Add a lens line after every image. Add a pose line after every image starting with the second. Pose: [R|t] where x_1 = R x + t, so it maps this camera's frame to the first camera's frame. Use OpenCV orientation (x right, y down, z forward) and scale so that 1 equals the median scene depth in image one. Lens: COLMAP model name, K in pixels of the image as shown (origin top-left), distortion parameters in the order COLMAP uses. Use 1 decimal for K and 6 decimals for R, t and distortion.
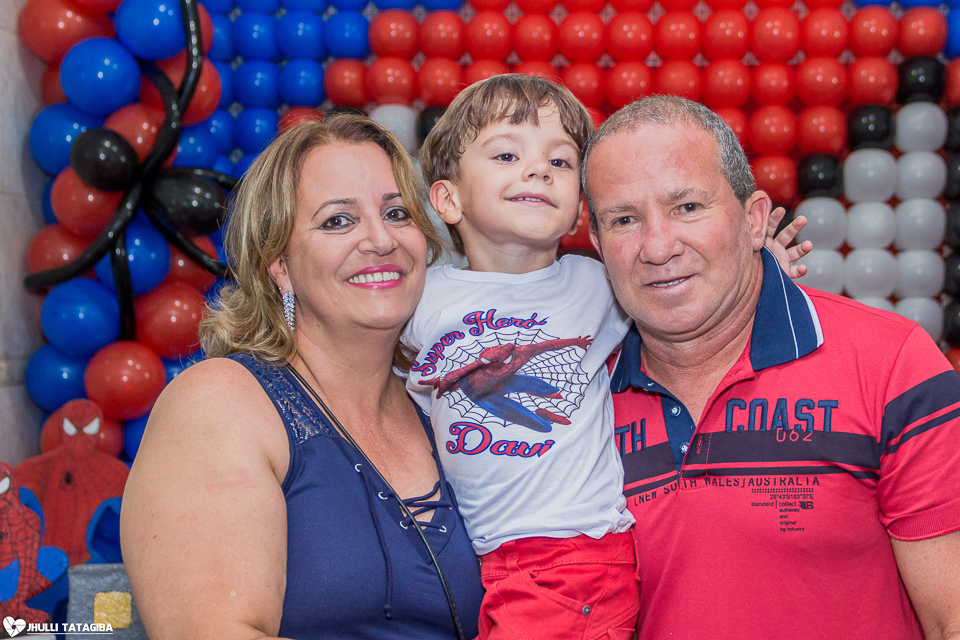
lens RADIAL K [[1559.7, 0, 495.6], [0, 1559.7, 321.4], [0, 0, 1]] dist [-0.014645, 0.105263]
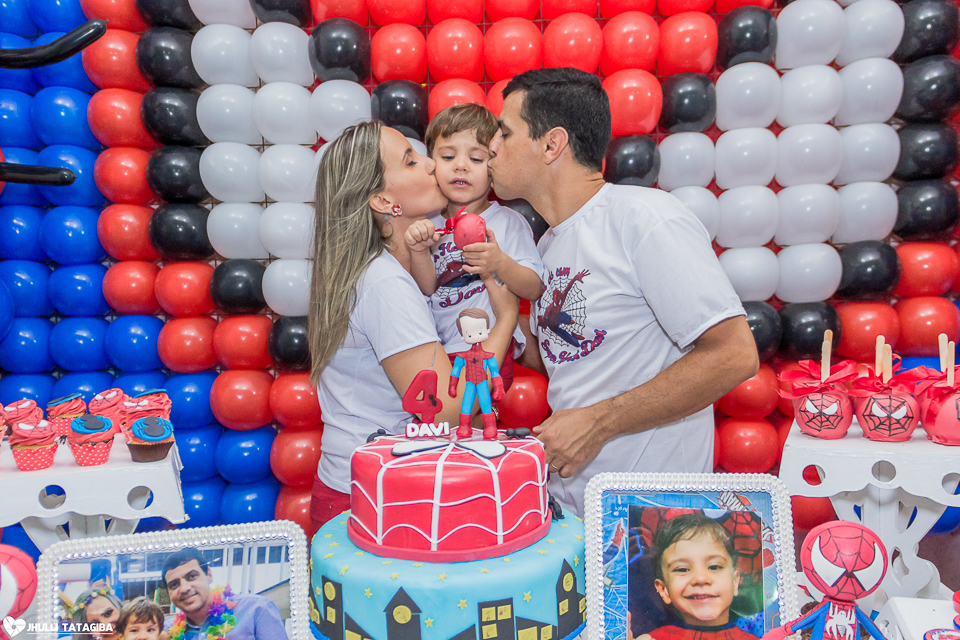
lens RADIAL K [[870.7, 0, 480.0], [0, 870.7, 320.0], [0, 0, 1]] dist [0.088303, -0.113636]
pose [[0.998048, -0.037211, 0.050147, 0.041073], [0.033310, 0.996513, 0.076497, 0.015949], [-0.052819, -0.074677, 0.995808, 0.556429]]
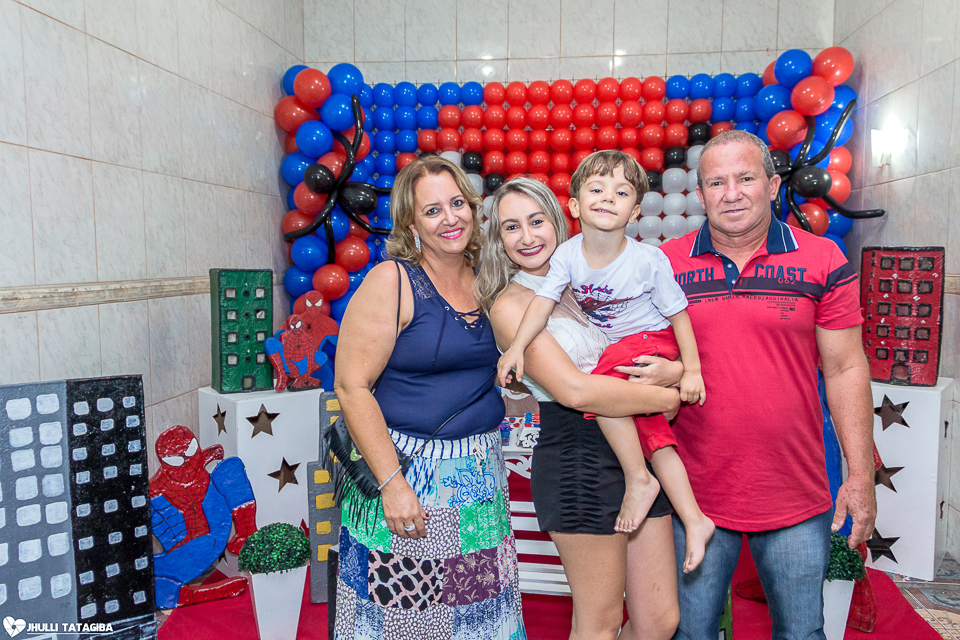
lens RADIAL K [[793.3, 0, 478.8], [0, 793.3, 324.3], [0, 0, 1]] dist [0.085053, -0.076348]
pose [[0.999822, -0.017487, 0.007052, -0.040828], [0.016854, 0.996523, 0.081596, 0.009536], [-0.008454, -0.081463, 0.996641, -0.109534]]
